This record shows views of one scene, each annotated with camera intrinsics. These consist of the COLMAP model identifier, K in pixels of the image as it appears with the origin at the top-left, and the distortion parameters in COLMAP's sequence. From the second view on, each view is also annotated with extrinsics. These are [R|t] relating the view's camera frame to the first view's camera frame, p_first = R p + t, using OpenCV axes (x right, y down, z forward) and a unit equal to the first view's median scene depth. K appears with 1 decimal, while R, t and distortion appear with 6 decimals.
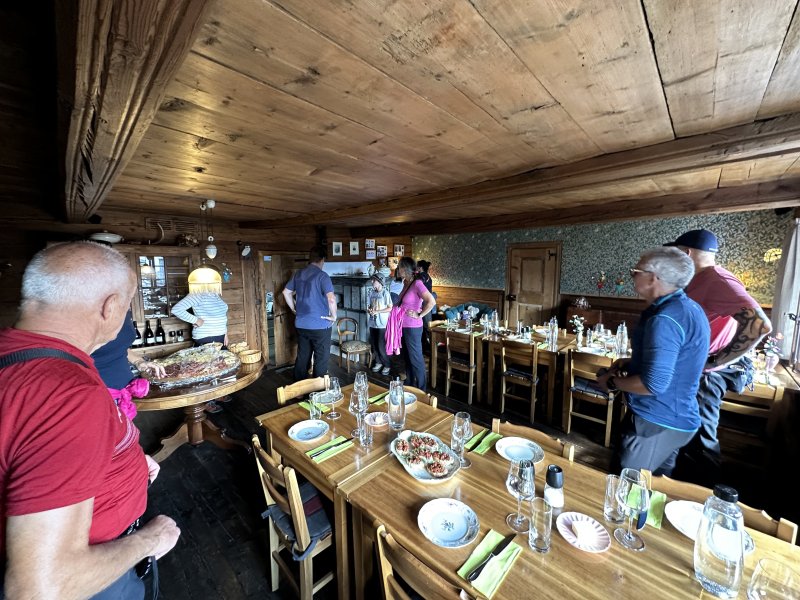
lens RADIAL K [[315.3, 0, 395.4], [0, 315.3, 299.6], [0, 0, 1]] dist [-0.000625, -0.000011]
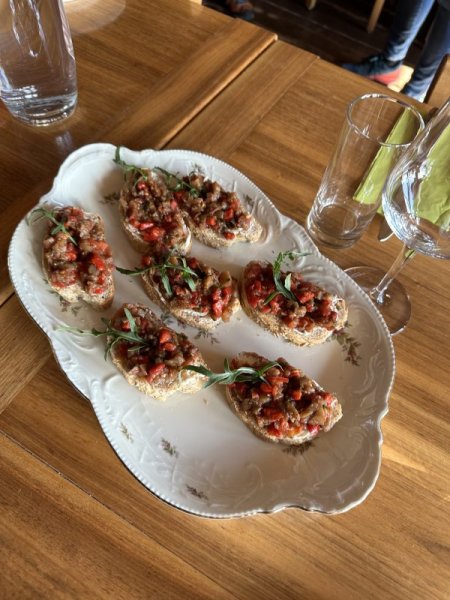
lens RADIAL K [[421.3, 0, 225.4], [0, 421.3, 300.6], [0, 0, 1]] dist [0.002836, -0.000088]
pose [[0.964990, -0.158840, 0.208718, 0.046778], [-0.077756, 0.586749, 0.806027, 0.253517], [-0.250495, -0.794038, 0.553856, 0.757397]]
